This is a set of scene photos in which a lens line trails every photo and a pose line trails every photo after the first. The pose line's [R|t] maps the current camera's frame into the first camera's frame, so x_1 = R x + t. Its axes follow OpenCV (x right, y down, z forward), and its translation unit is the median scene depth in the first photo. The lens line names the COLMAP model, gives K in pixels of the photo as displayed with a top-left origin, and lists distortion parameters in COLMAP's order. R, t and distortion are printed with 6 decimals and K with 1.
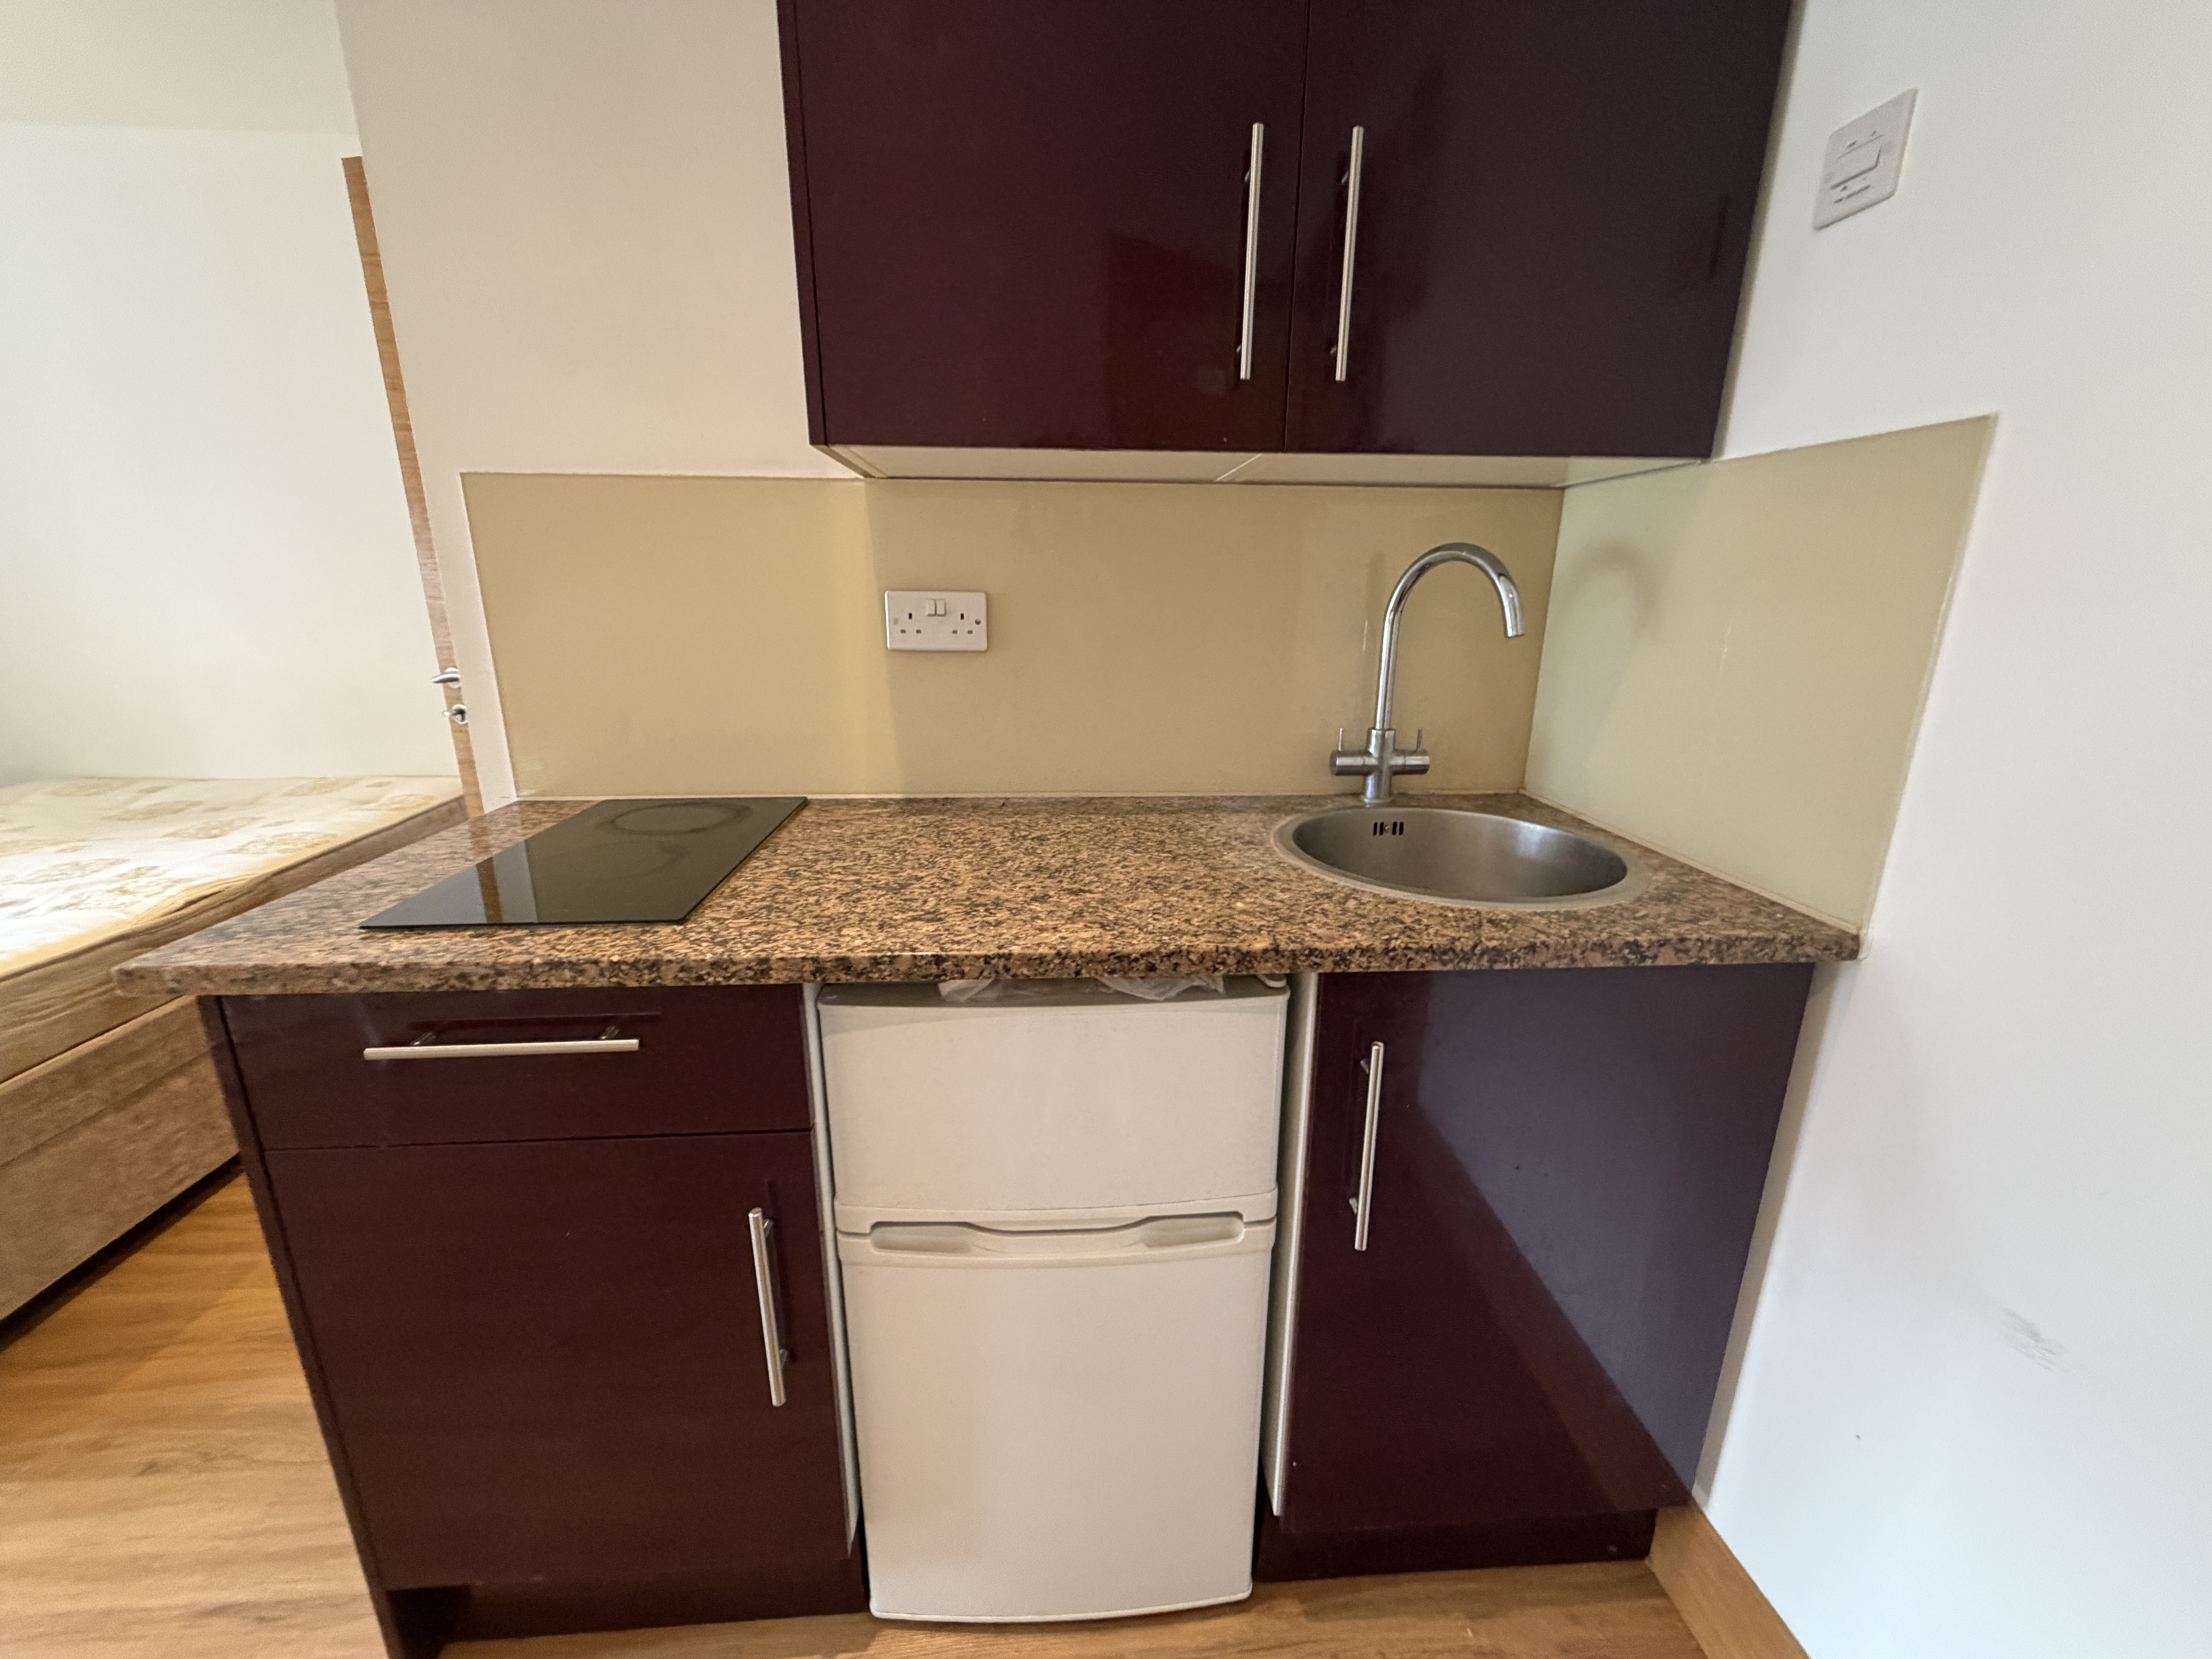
lens RADIAL K [[885.2, 0, 1105.7], [0, 885.2, 826.4], [0, 0, 1]] dist [-0.000842, 0.001143]
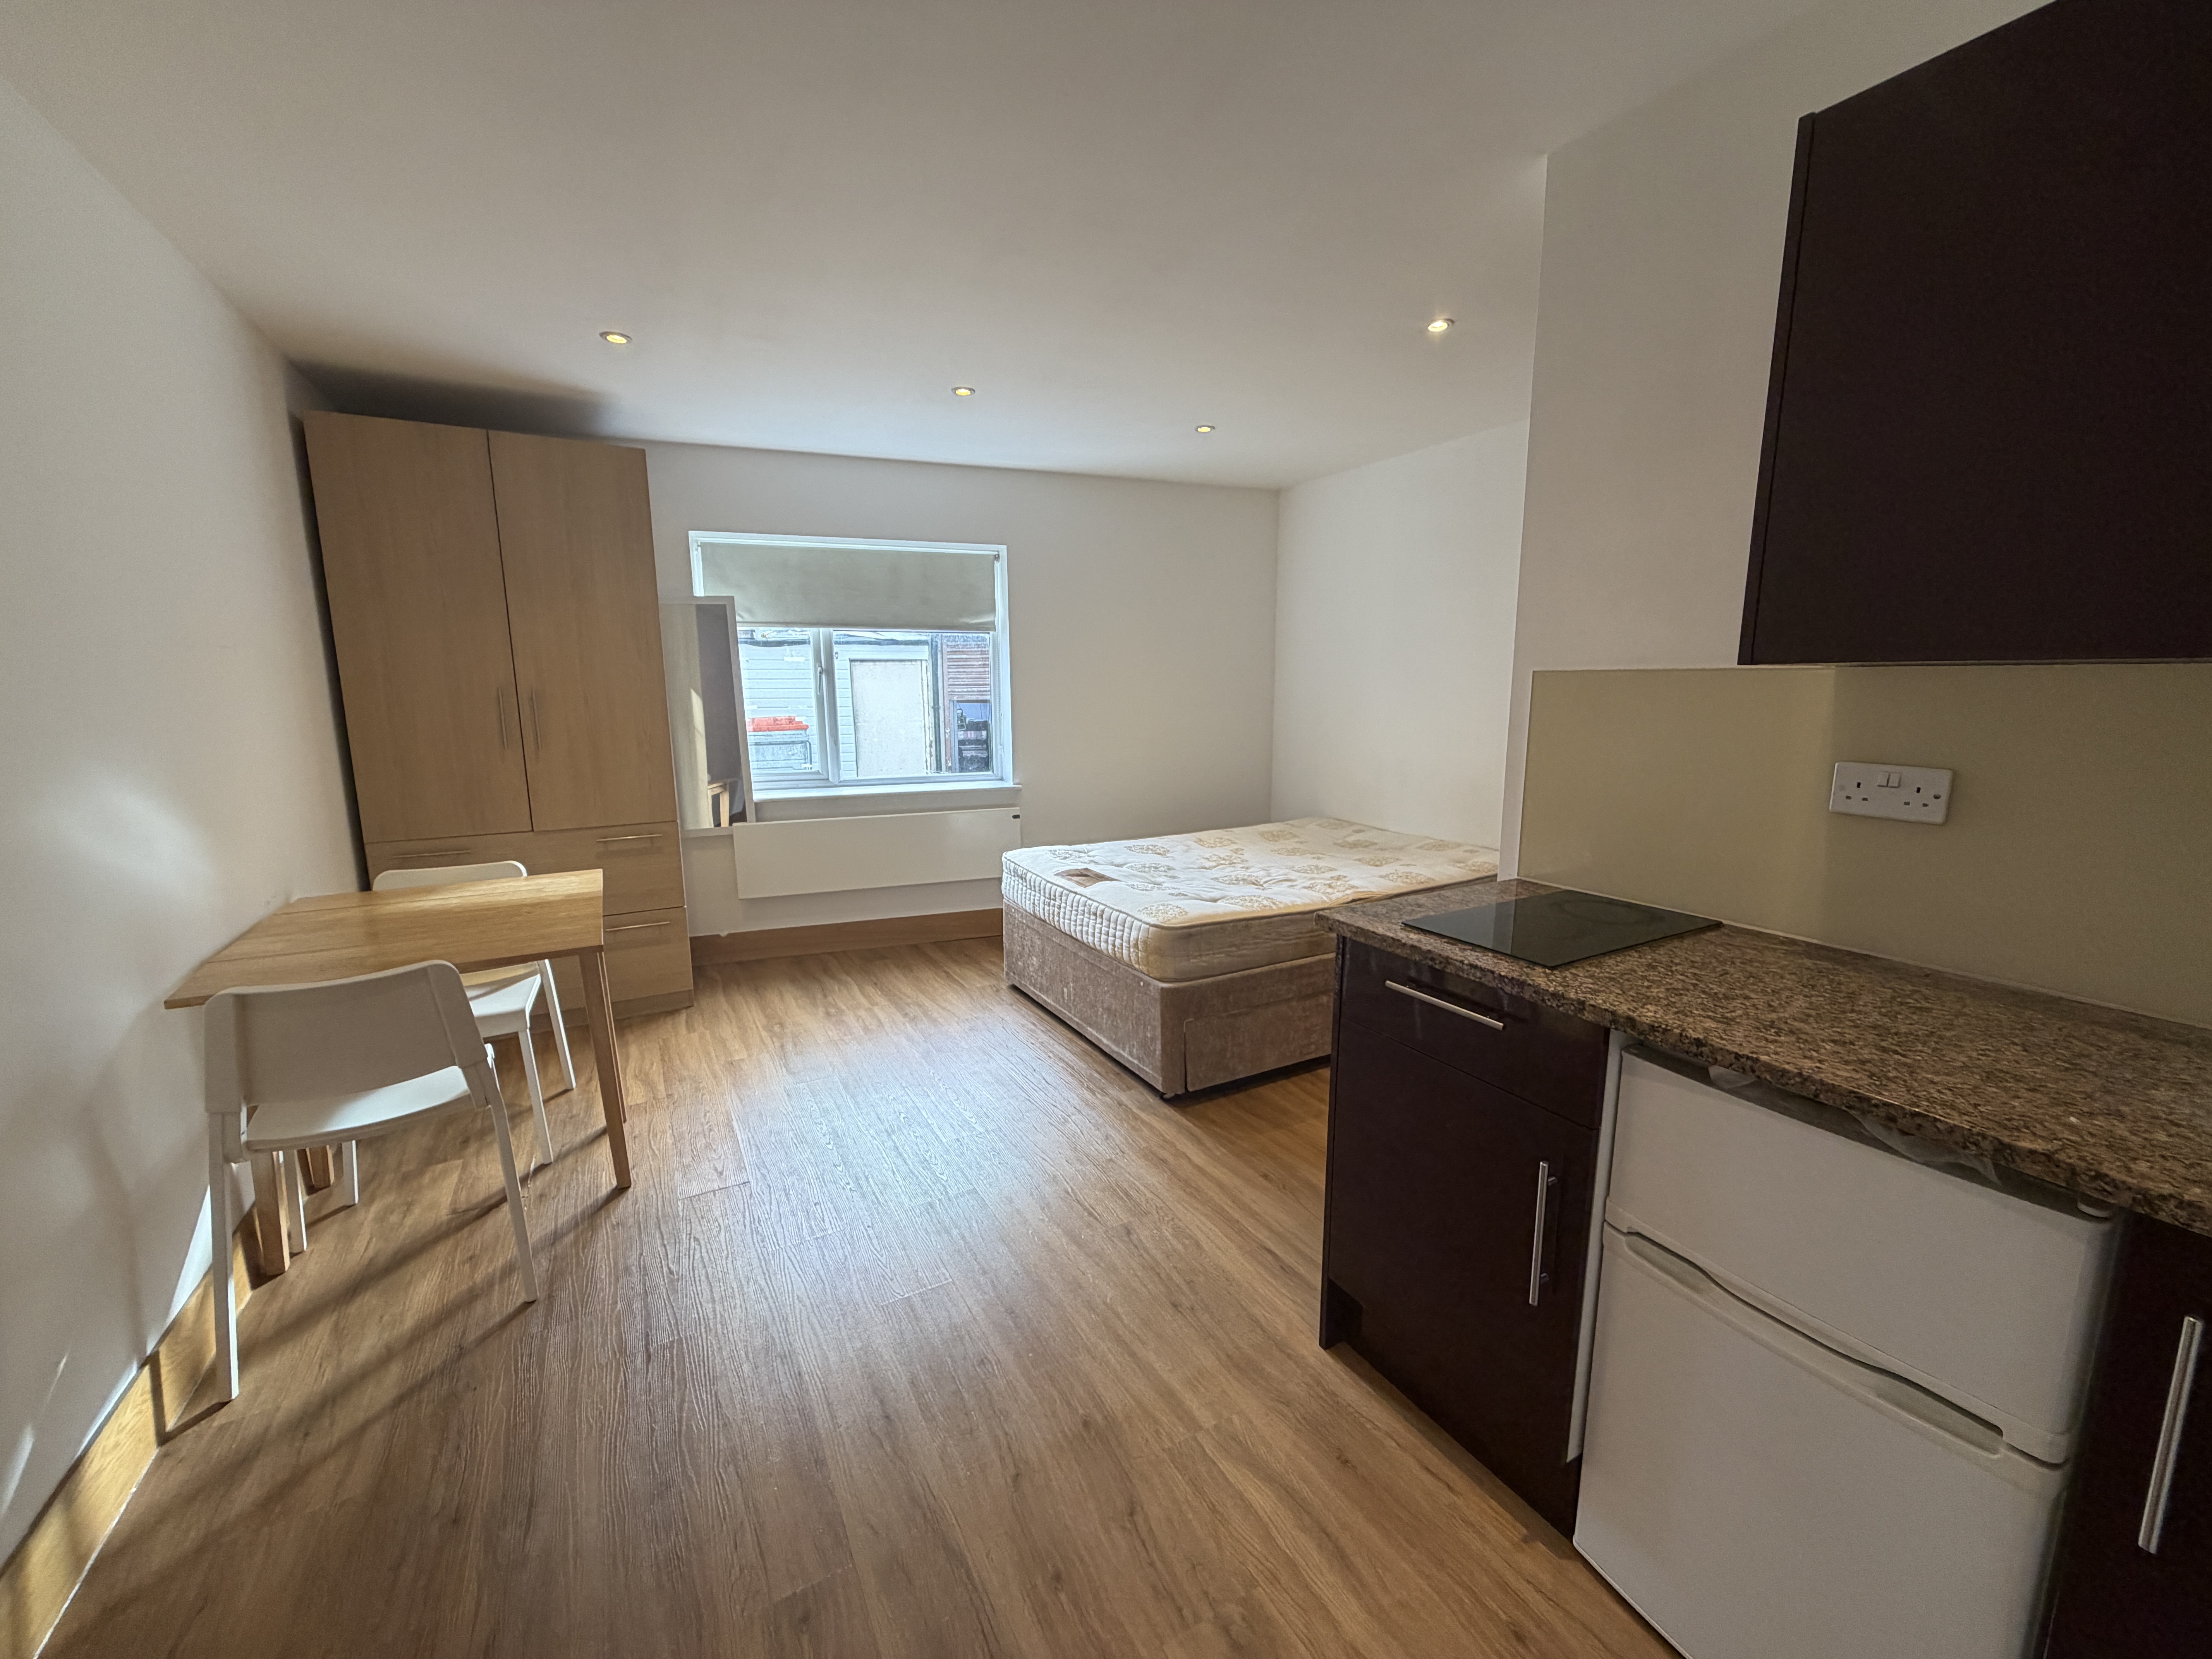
lens RADIAL K [[885.2, 0, 1105.3], [0, 885.2, 828.7], [0, 0, 1]] dist [-0.000842, 0.001143]
pose [[0.432955, 0.143388, -0.889938, 0.494095], [-0.235600, 0.970950, 0.041821, -0.012317], [0.870082, 0.191563, 0.454160, -0.420484]]
